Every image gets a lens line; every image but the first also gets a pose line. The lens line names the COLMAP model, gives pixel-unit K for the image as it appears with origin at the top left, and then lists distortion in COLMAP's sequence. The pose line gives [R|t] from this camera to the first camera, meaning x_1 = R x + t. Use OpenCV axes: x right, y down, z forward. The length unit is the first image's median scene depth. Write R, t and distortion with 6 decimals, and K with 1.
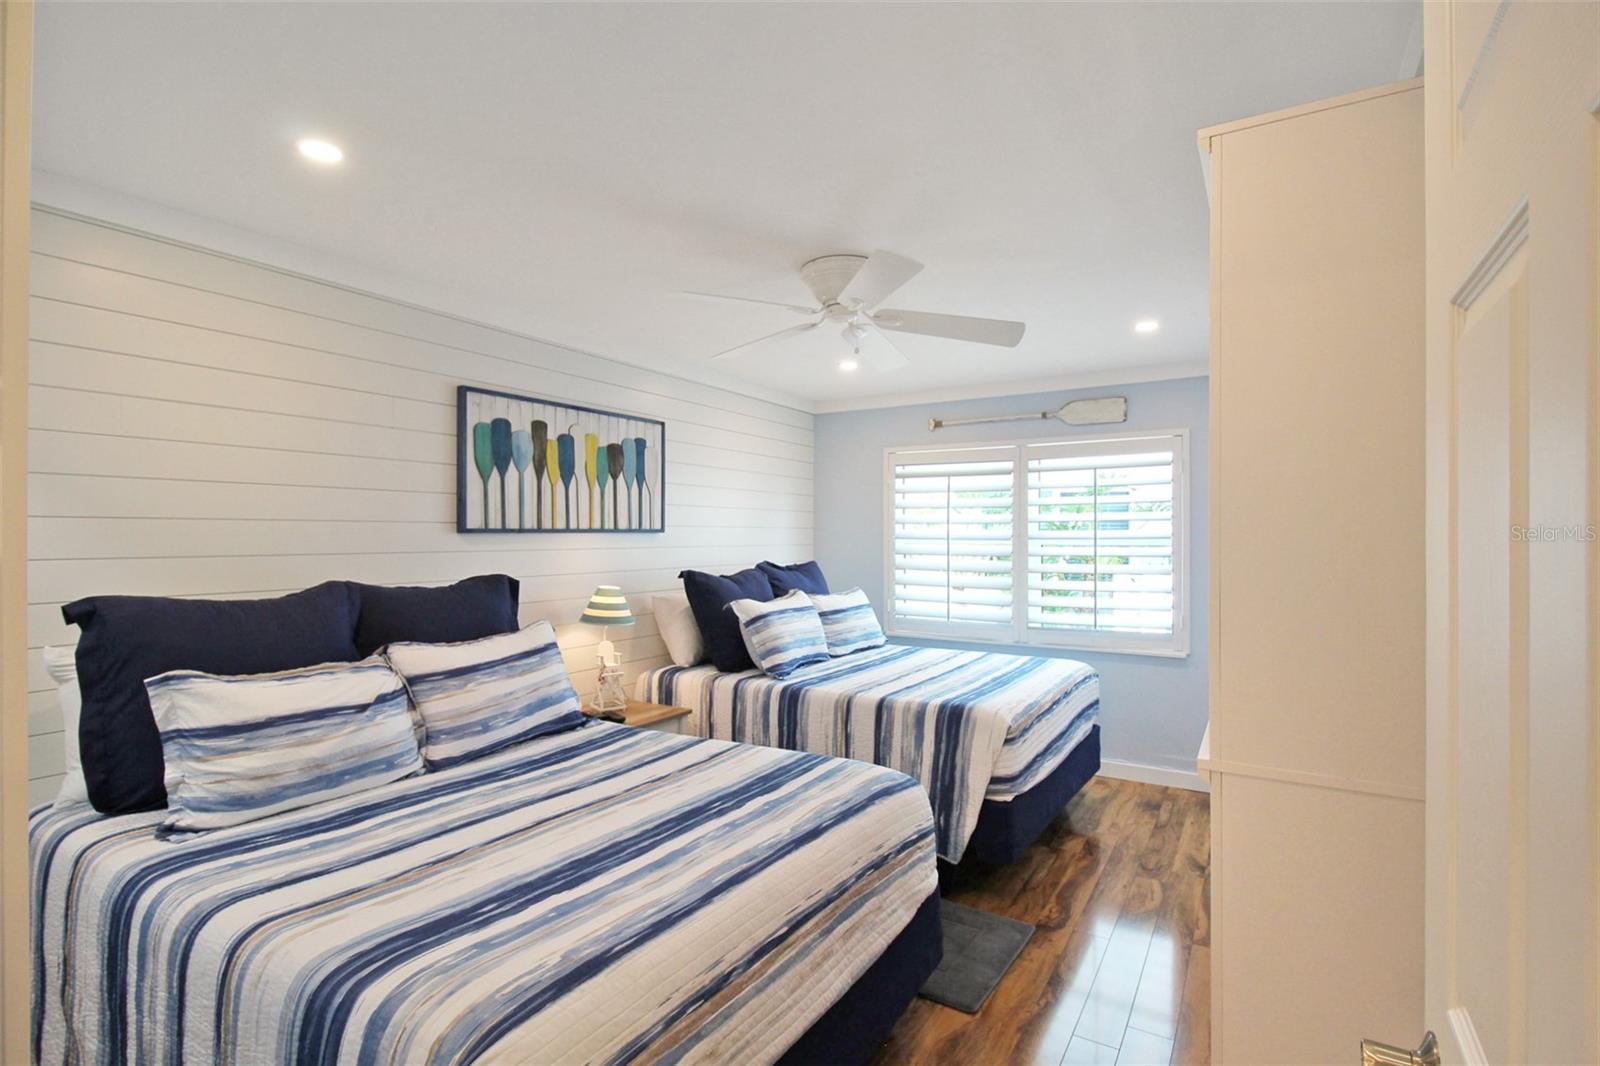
lens RADIAL K [[769.6, 0, 800.0], [0, 769.6, 533.0], [0, 0, 1]] dist [-0.016155, -0.000852]
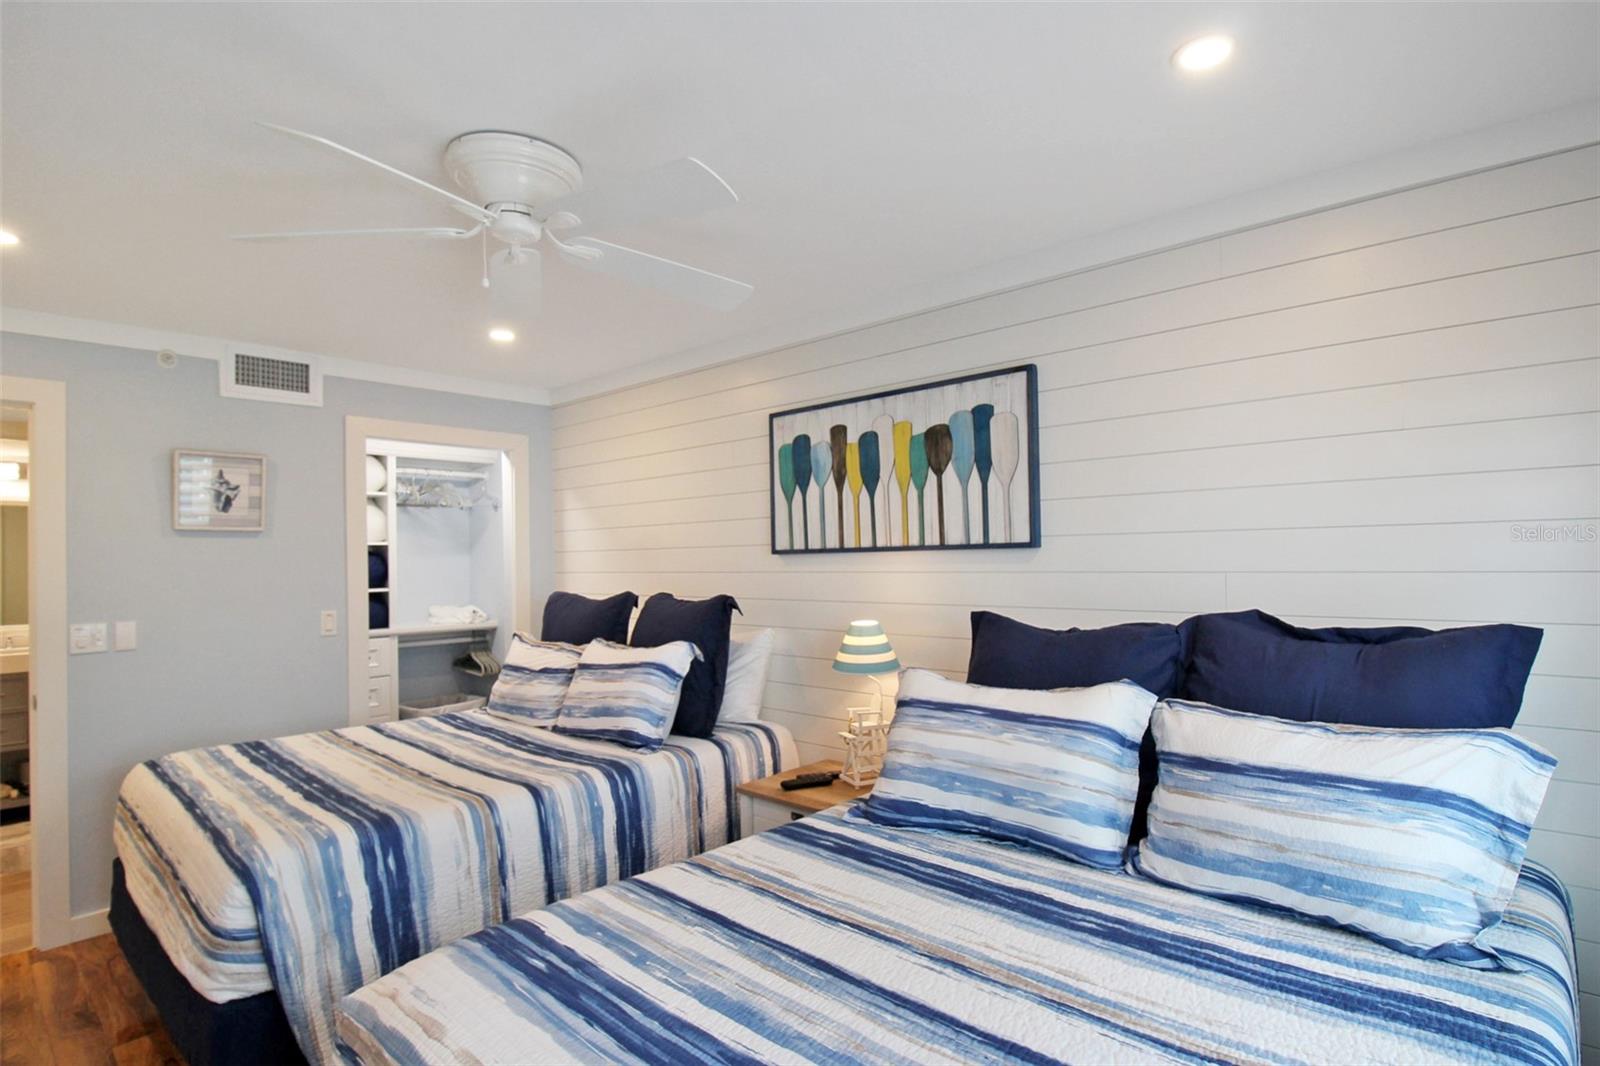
lens RADIAL K [[803.4, 0, 800.0], [0, 803.4, 533.0], [0, 0, 1]] dist [0.002834, -0.000248]
pose [[-0.187848, -0.021916, -0.981954, 0.560860], [0.022283, 0.999399, -0.026568, 0.000807], [0.981945, -0.026872, -0.187247, 1.107060]]
